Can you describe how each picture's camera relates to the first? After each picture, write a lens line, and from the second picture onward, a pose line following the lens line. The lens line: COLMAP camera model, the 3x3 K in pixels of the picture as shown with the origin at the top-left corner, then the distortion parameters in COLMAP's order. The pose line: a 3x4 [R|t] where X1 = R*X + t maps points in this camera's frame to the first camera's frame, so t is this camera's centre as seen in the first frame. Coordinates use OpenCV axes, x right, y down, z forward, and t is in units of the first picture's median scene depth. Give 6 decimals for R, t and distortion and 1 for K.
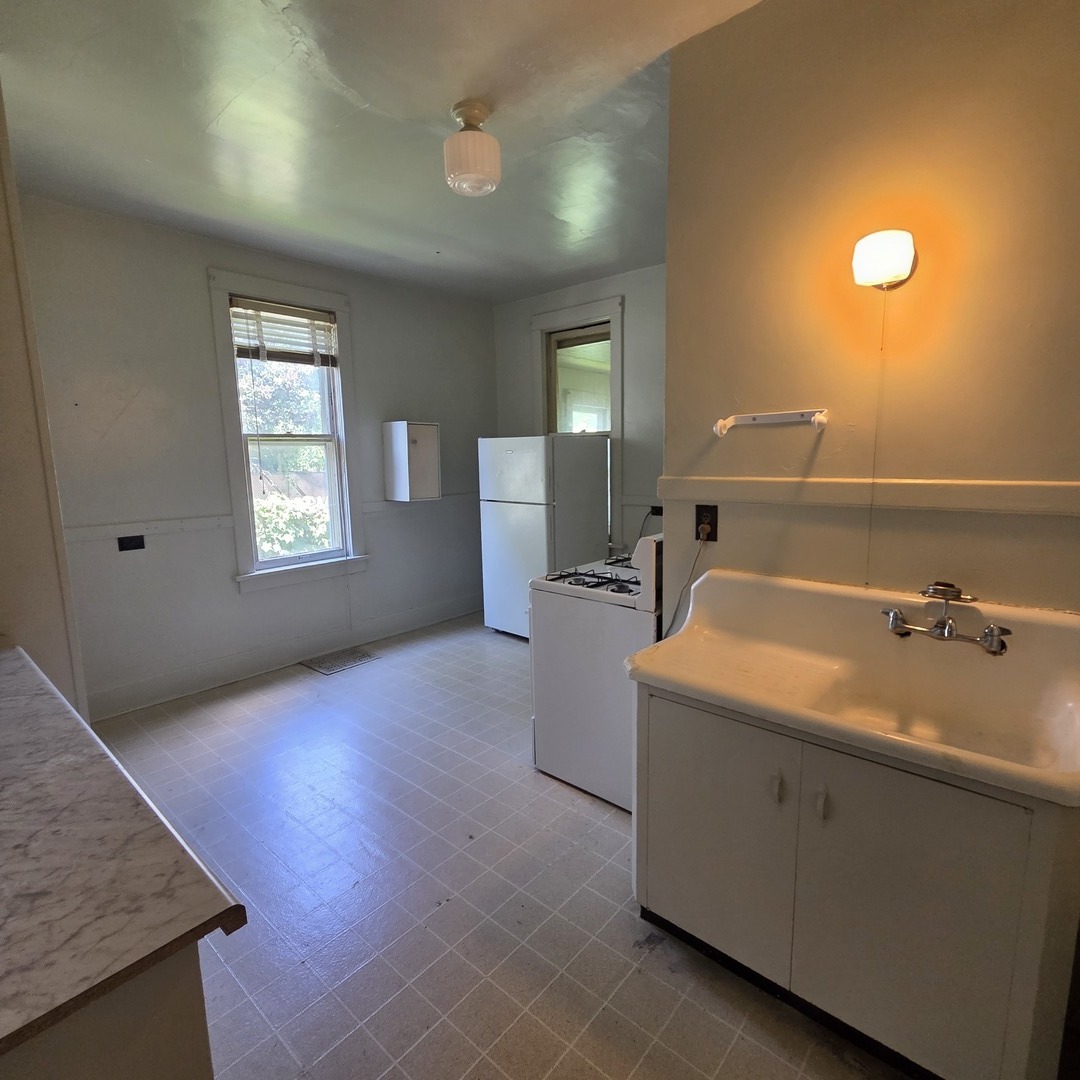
lens RADIAL K [[588.0, 0, 545.4], [0, 588.0, 540.2], [0, 0, 1]] dist [0.002012, -0.001488]
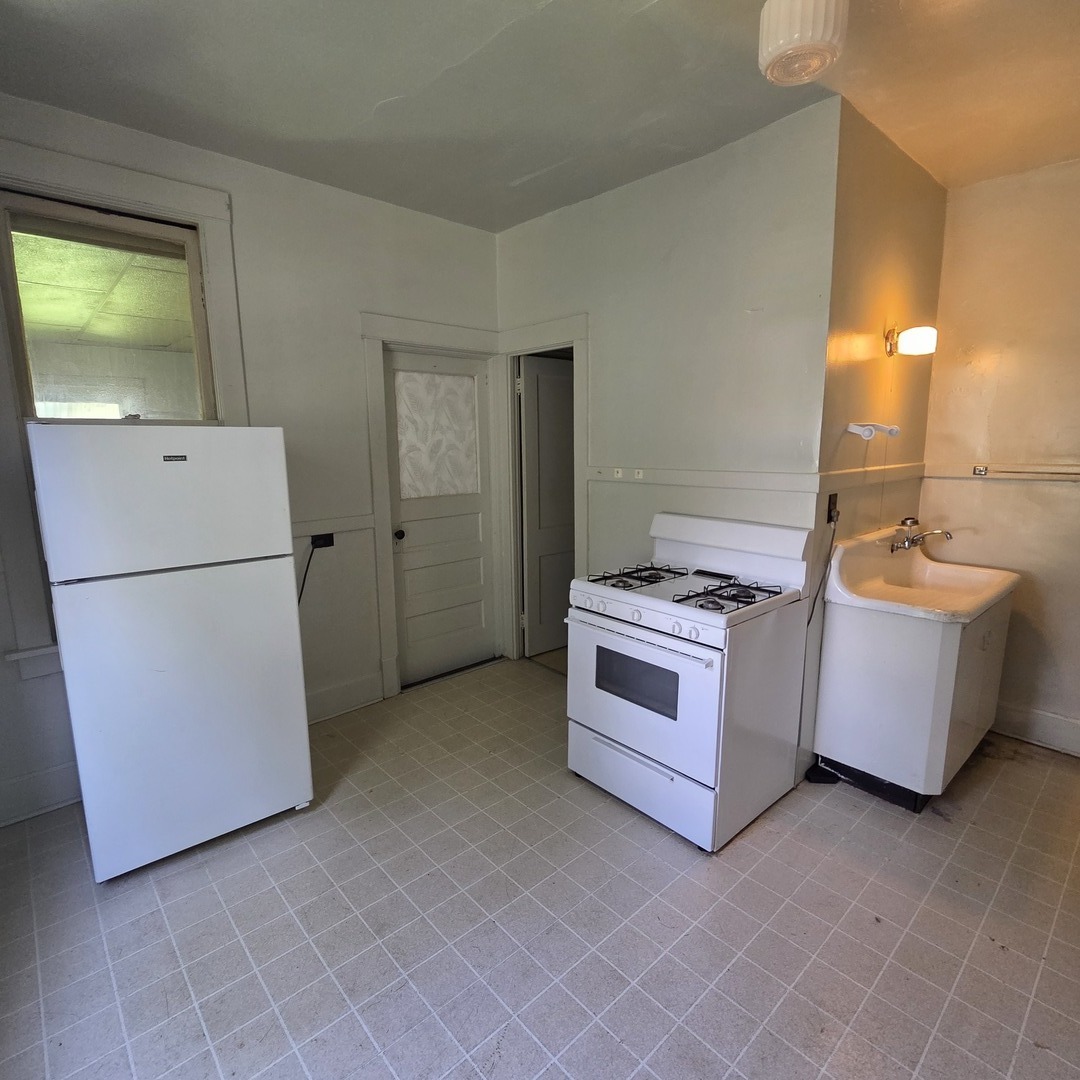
lens RADIAL K [[588.0, 0, 545.4], [0, 588.0, 540.2], [0, 0, 1]] dist [0.002012, -0.001488]
pose [[0.116539, -0.153806, 0.981205, -0.536824], [0.155743, 0.978544, 0.134891, -0.118697], [-0.980899, 0.137095, 0.137992, 0.751162]]
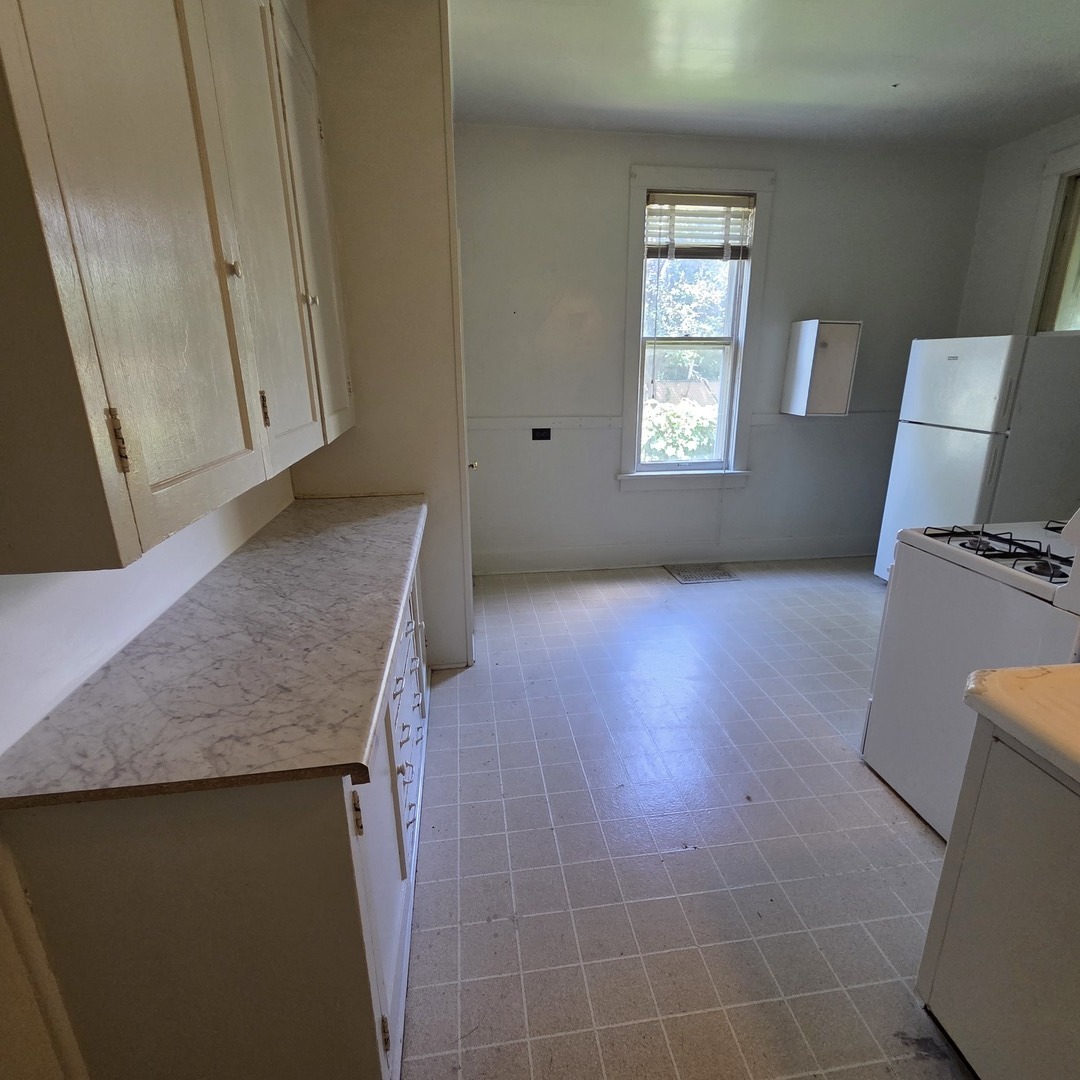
lens RADIAL K [[588.0, 0, 545.4], [0, 588.0, 540.2], [0, 0, 1]] dist [0.002012, -0.001488]
pose [[0.754113, 0.203010, -0.624580, 0.070858], [-0.109391, 0.976567, 0.185340, -0.006375], [0.647570, -0.071443, 0.758650, 0.087586]]
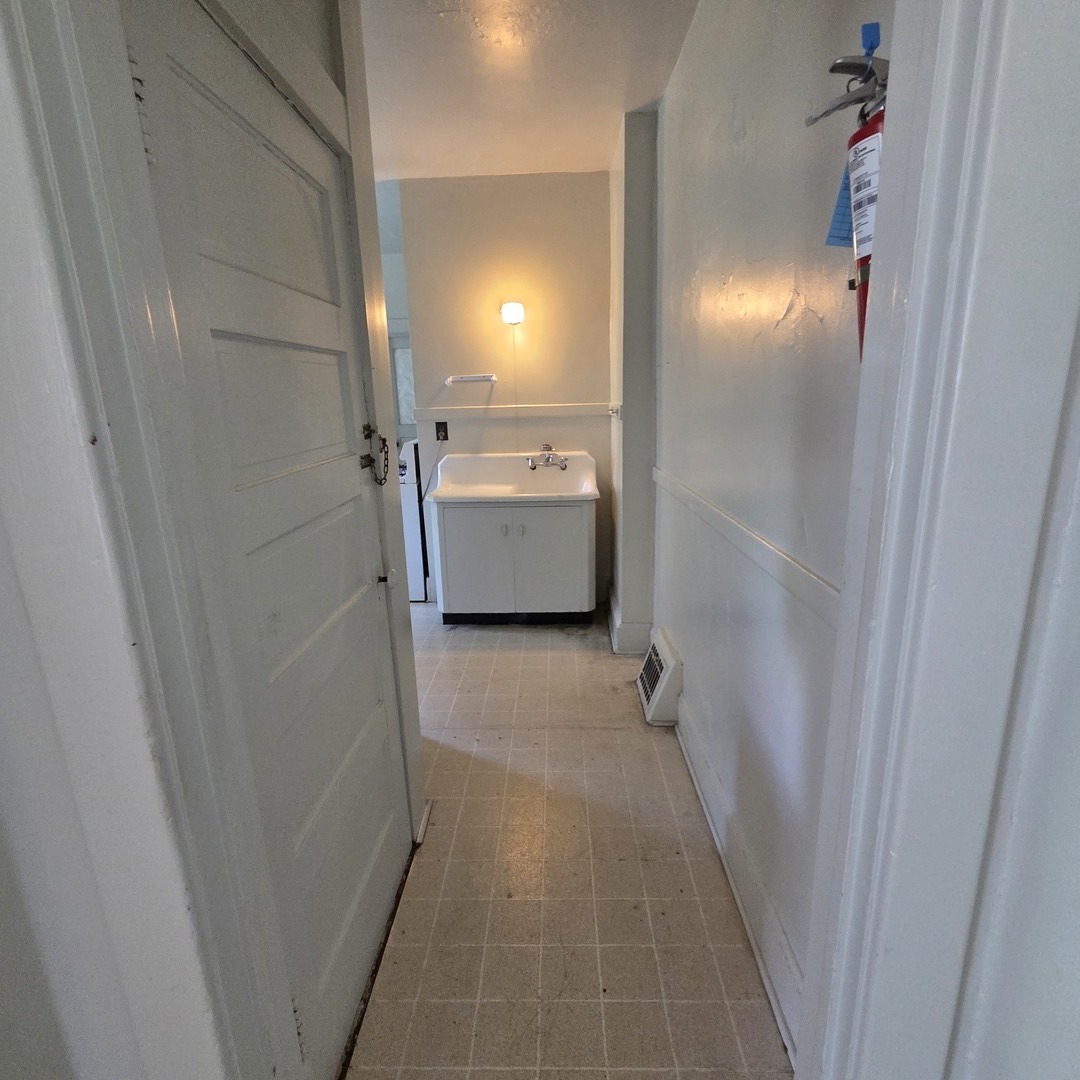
lens RADIAL K [[588.0, 0, 545.4], [0, 588.0, 540.2], [0, 0, 1]] dist [0.002012, -0.001488]
pose [[0.768391, -0.155230, 0.620870, -0.387565], [0.105172, 0.987577, 0.116752, 0.072223], [-0.631280, -0.024412, 0.775171, -0.394622]]
